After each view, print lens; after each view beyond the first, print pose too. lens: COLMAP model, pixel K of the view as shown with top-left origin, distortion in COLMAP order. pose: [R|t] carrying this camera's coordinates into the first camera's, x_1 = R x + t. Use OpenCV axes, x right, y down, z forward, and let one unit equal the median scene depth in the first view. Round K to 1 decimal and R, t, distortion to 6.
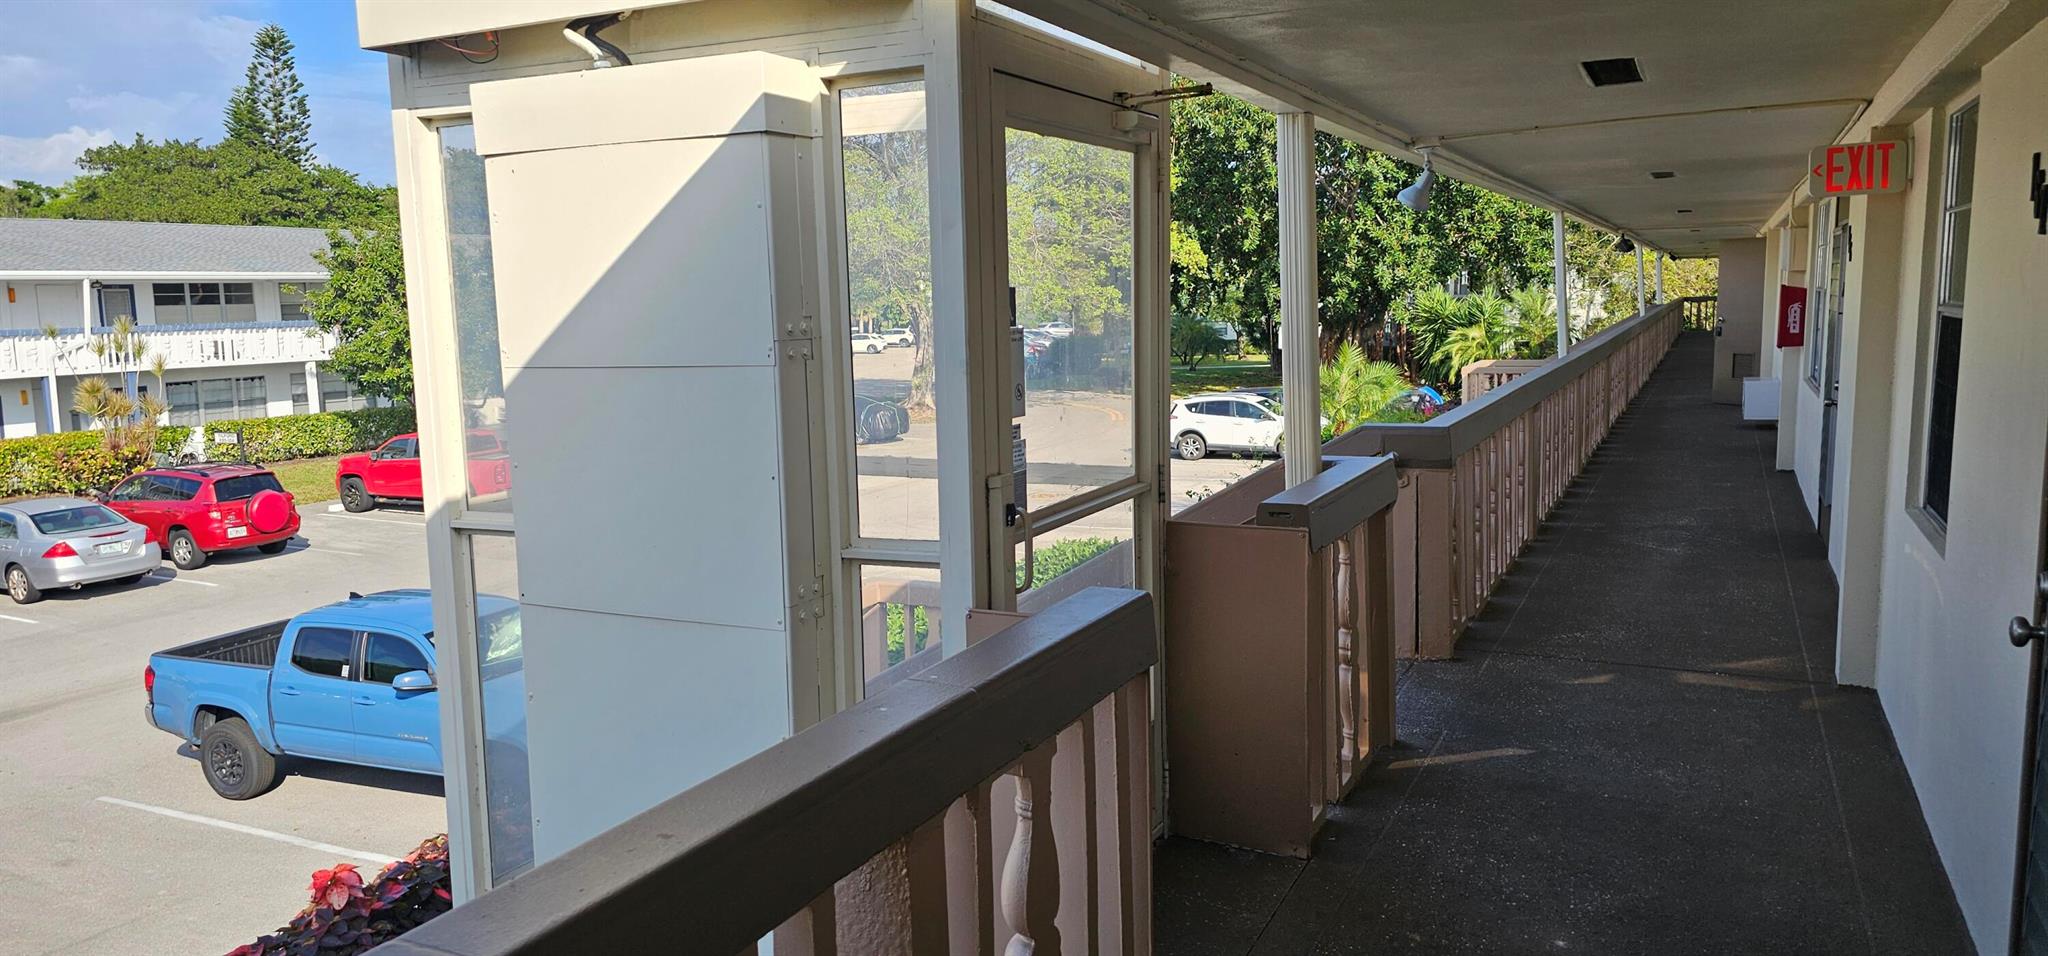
lens RADIAL K [[1368.1, 0, 1018.6], [0, 1368.1, 478.3], [0, 0, 1]] dist [0.072739, -0.059581]
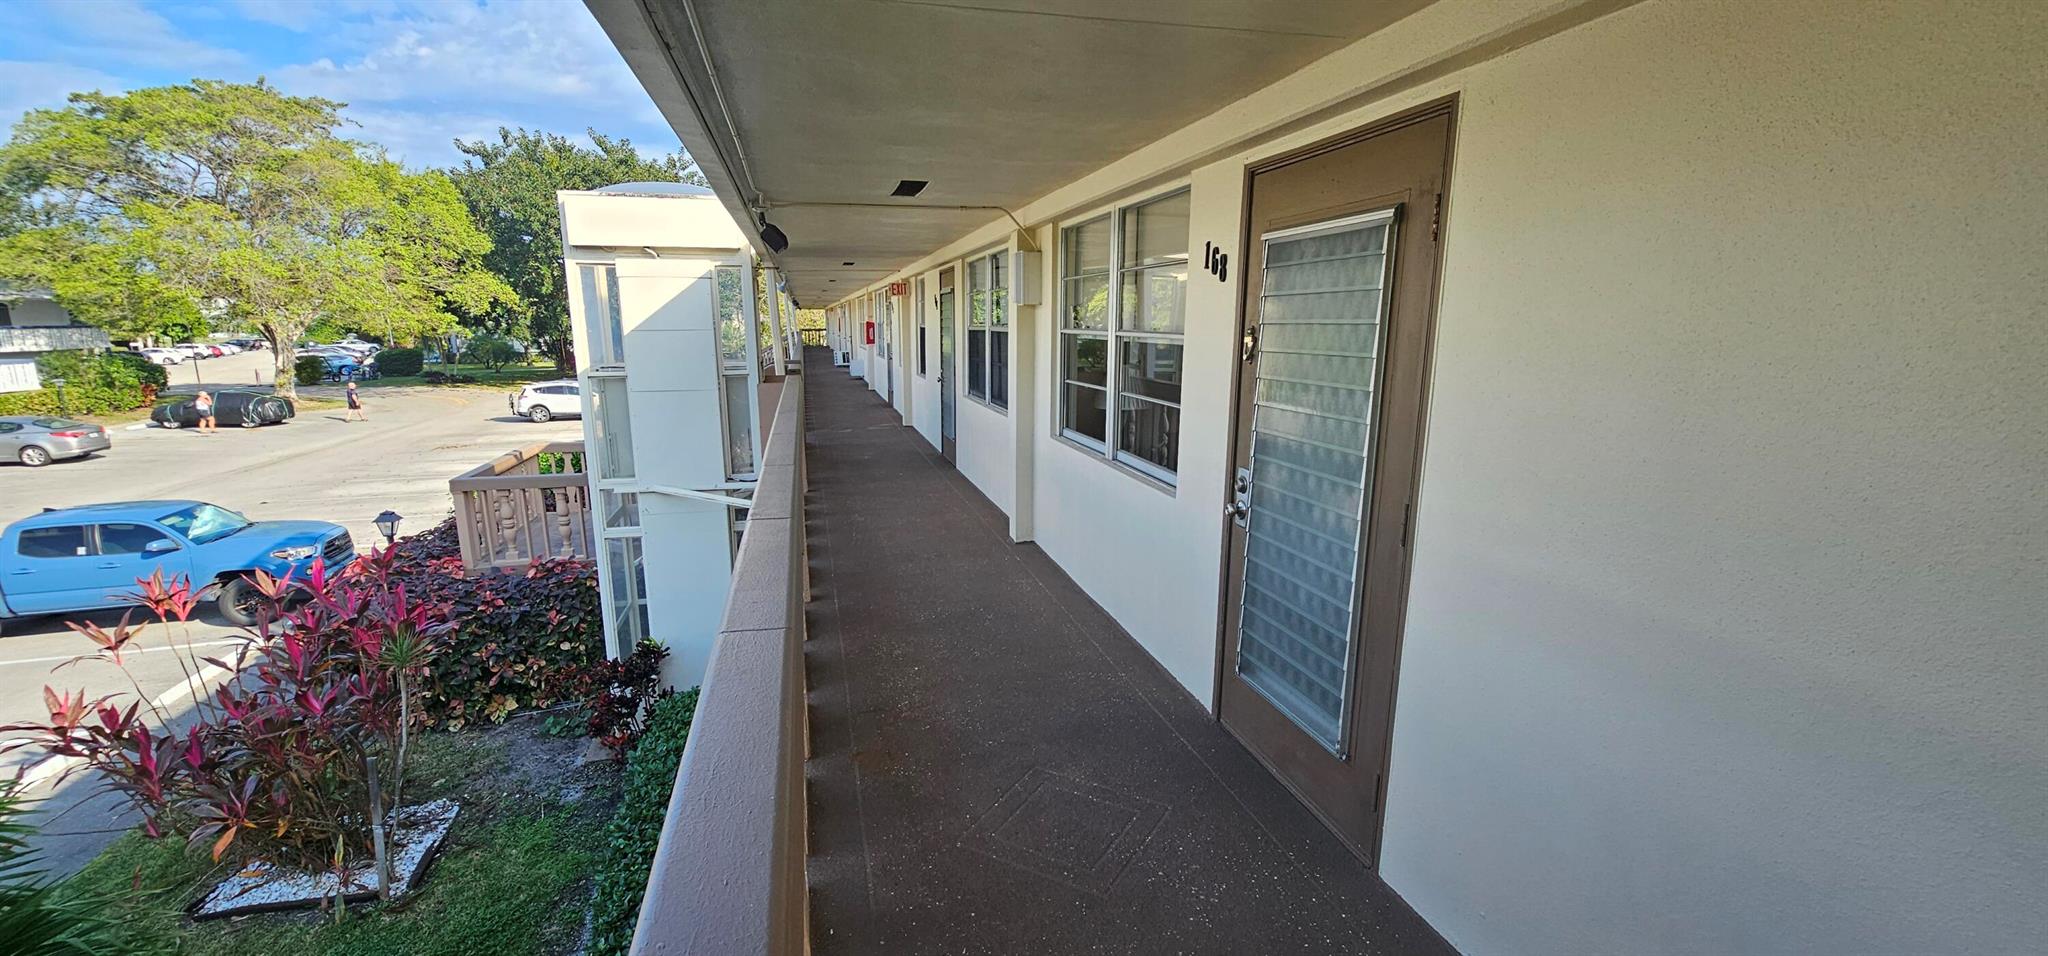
lens RADIAL K [[837.0, 0, 1021.0], [0, 837.0, 491.6], [0, 0, 1]] dist [0.000805, 0.000265]
pose [[0.755247, -0.110213, 0.646108, -0.195151], [0.069887, 0.993683, 0.087810, 0.043031], [-0.651704, -0.021163, 0.758178, -0.275363]]
